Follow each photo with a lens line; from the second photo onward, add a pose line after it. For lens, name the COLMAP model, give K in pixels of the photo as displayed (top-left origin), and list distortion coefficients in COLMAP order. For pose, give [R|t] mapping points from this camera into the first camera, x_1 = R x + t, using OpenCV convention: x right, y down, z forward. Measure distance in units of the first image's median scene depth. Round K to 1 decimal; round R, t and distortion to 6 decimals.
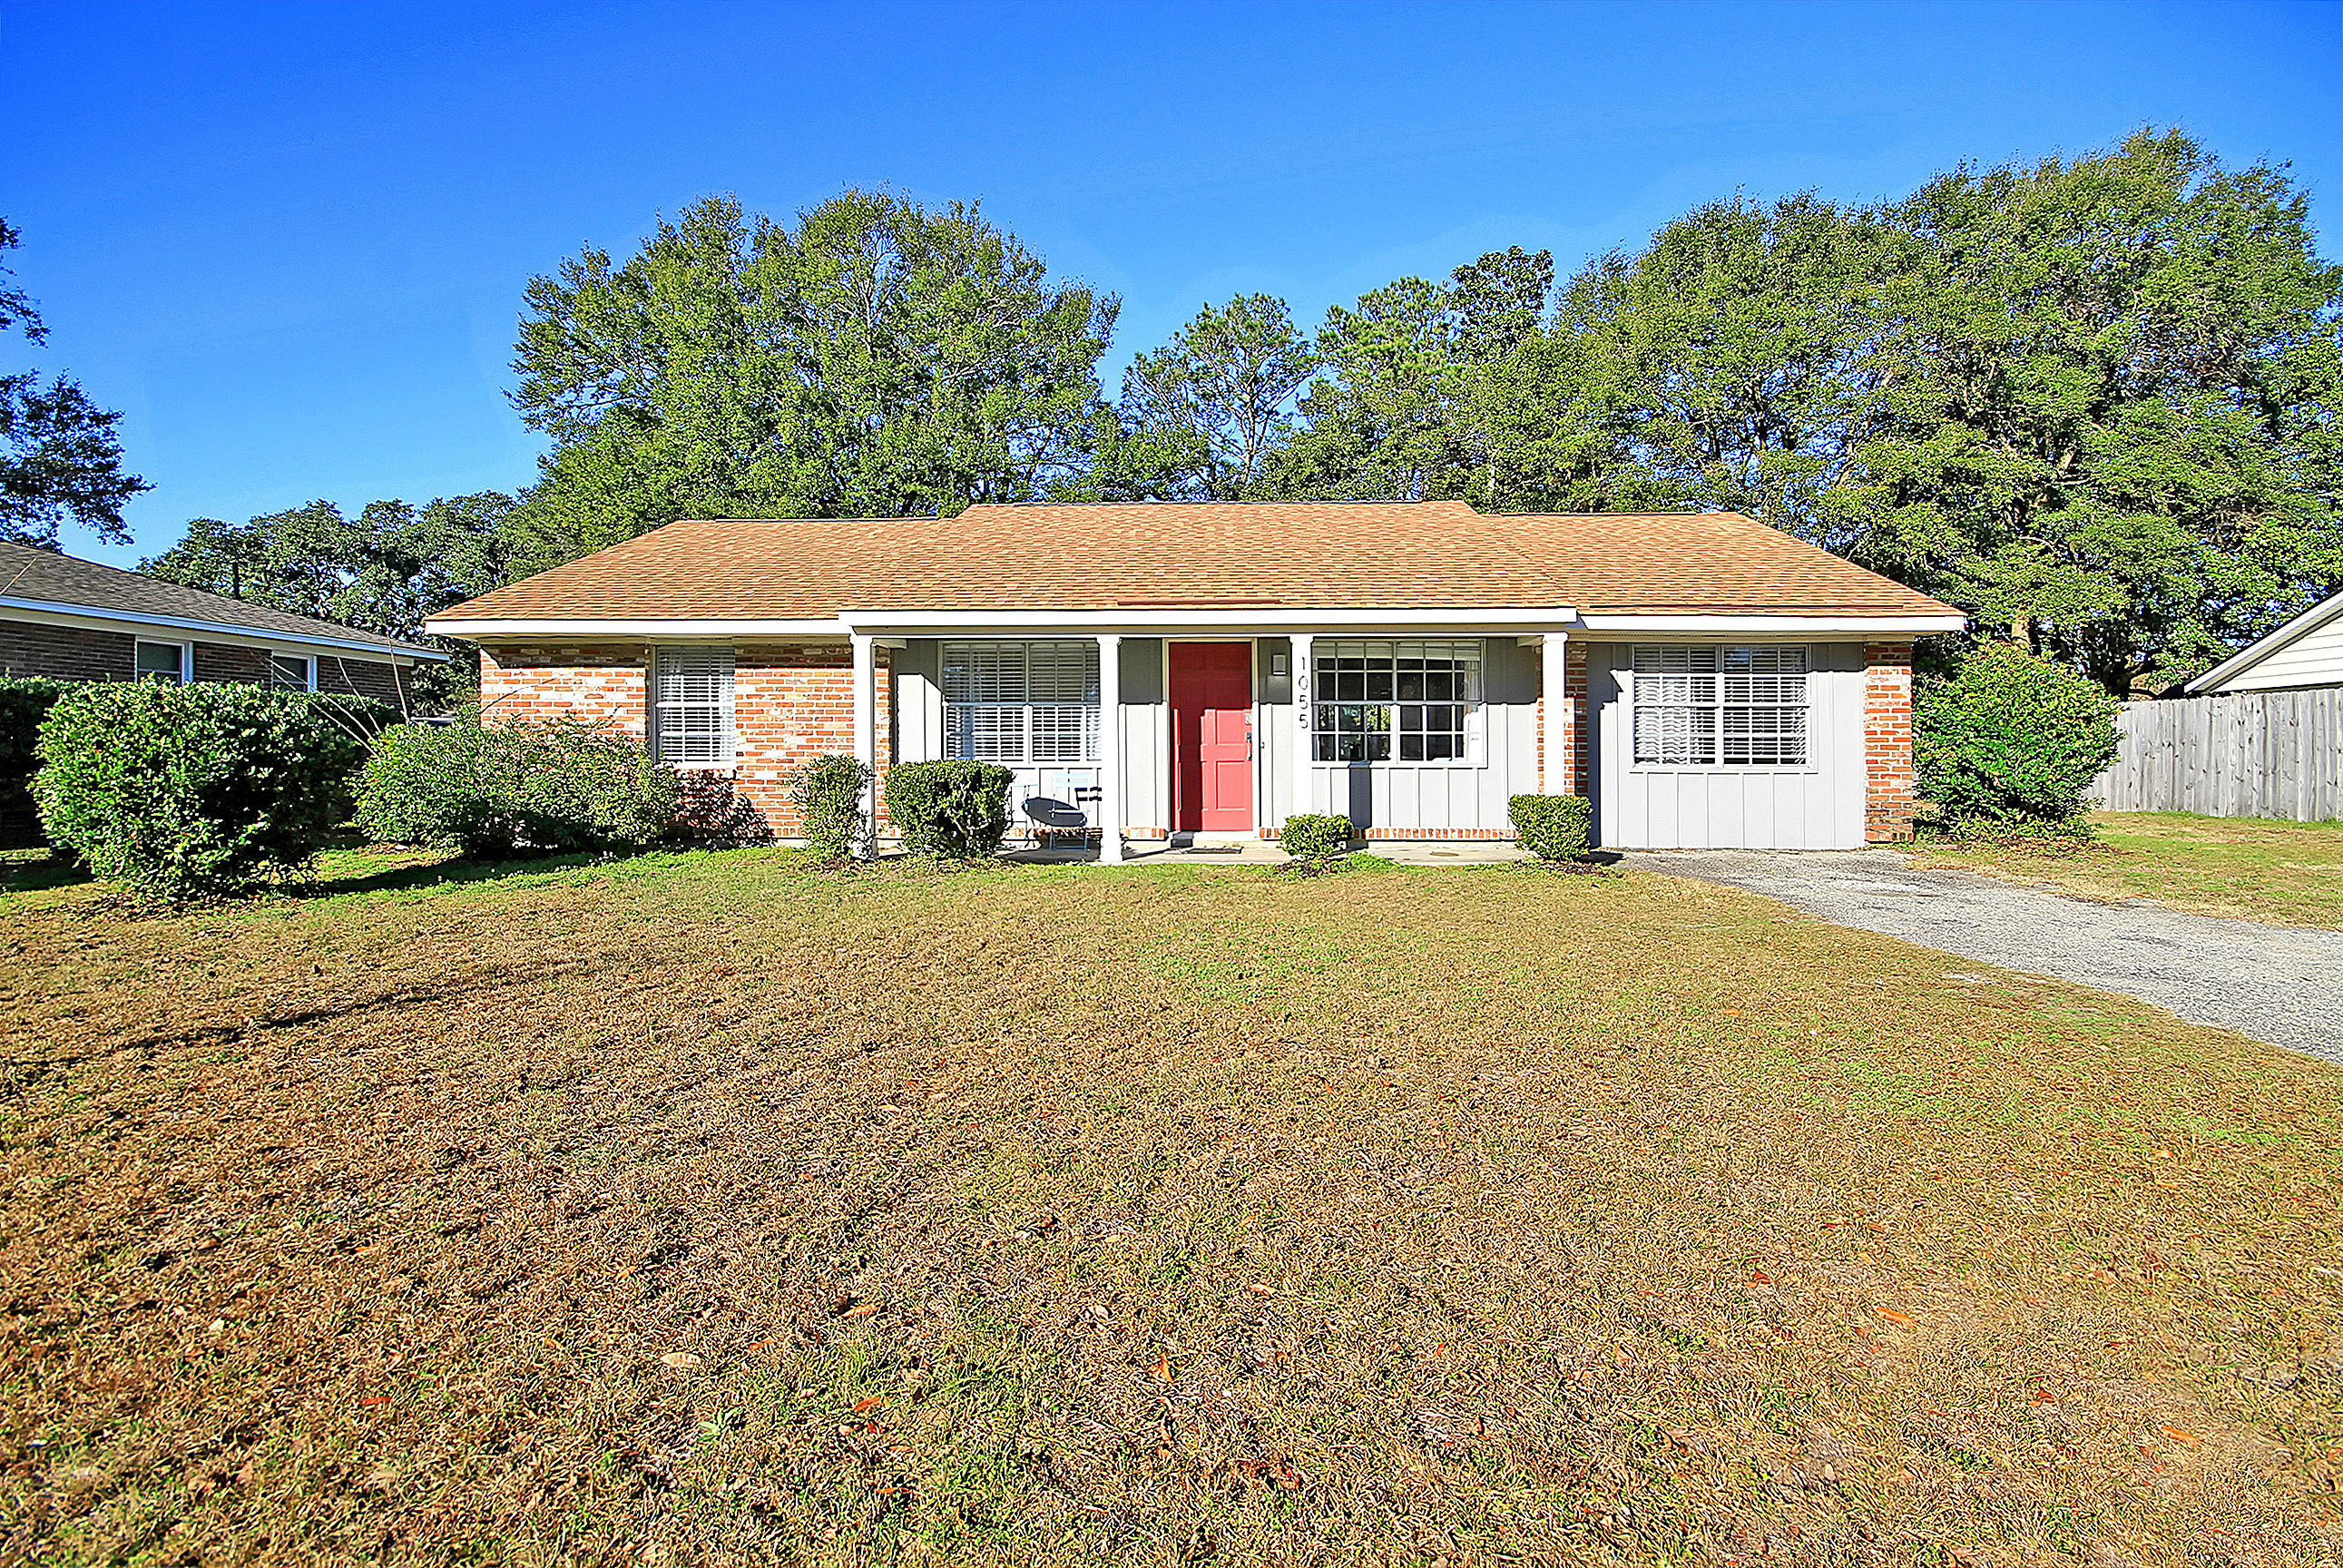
lens RADIAL K [[1156.8, 0, 1183.4], [0, 1156.8, 757.0], [0, 0, 1]] dist [-0.001813, -0.000989]
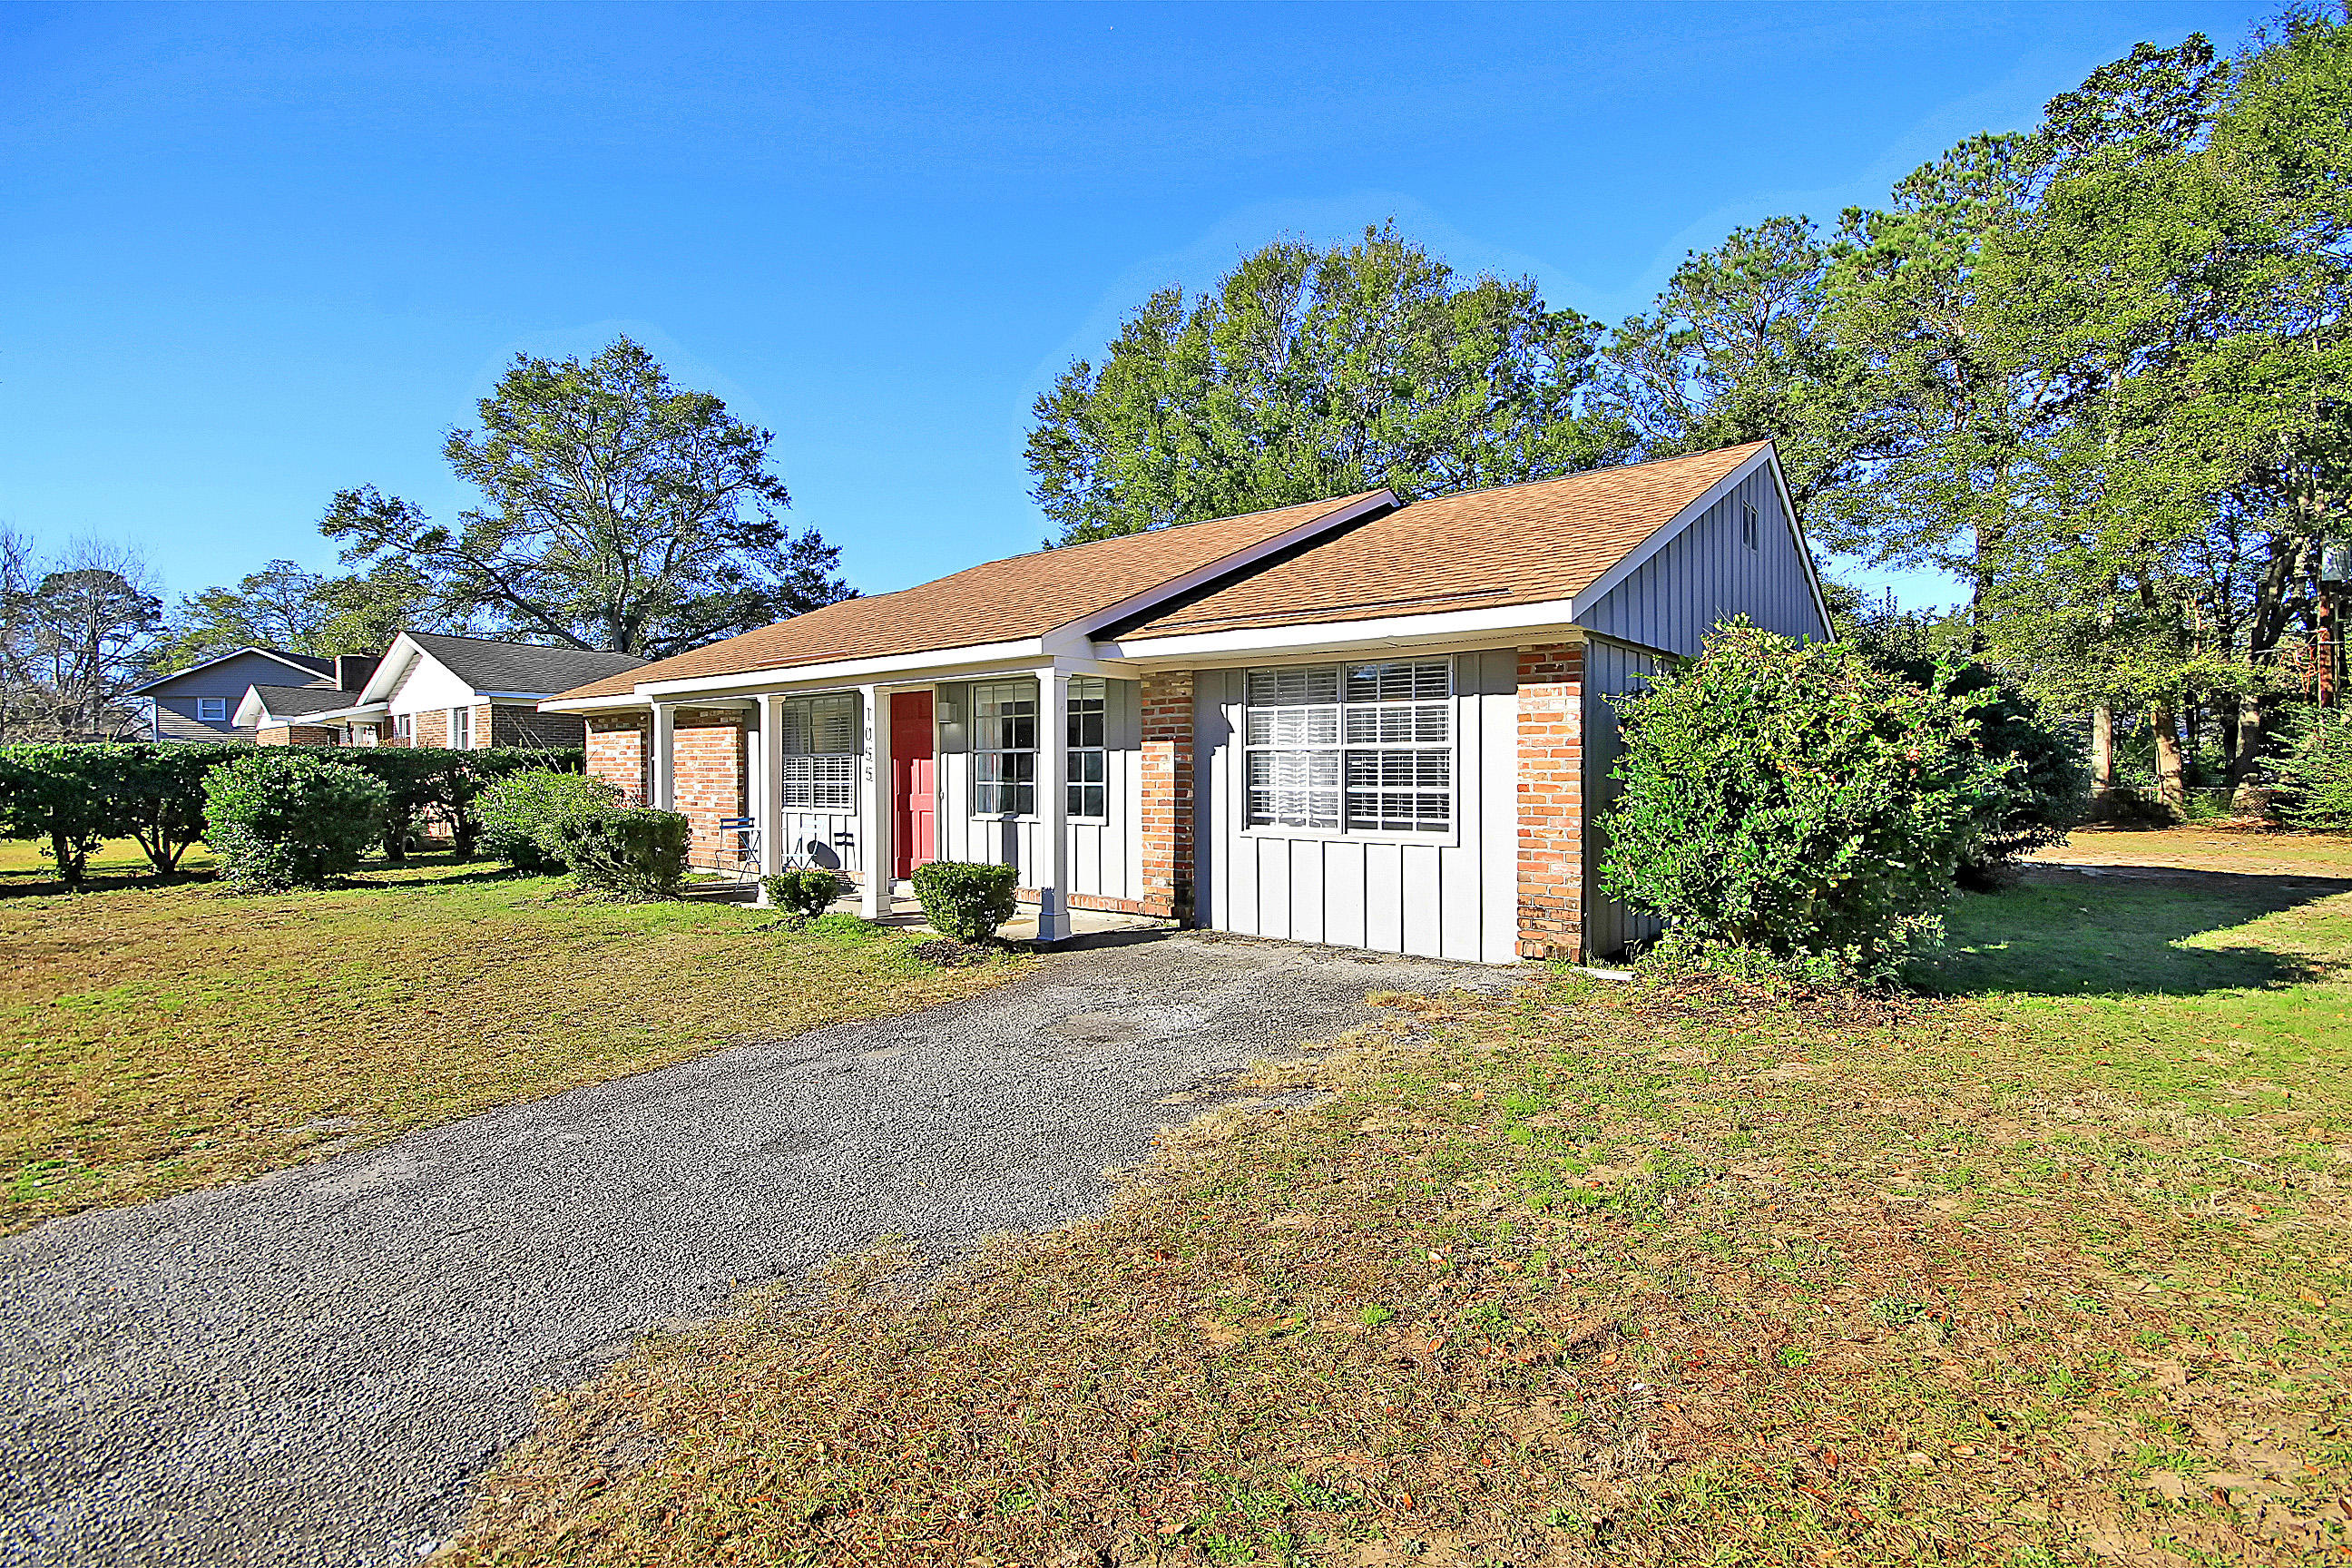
lens RADIAL K [[1145.8, 0, 1122.4], [0, 1145.8, 777.5], [0, 0, 1]] dist [-0.026627, -0.000568]
pose [[0.772042, 0.000979, -0.635570, 0.802498], [-0.001238, 0.999999, 0.000037, -0.025578], [0.635570, 0.000758, 0.772043, 0.354590]]
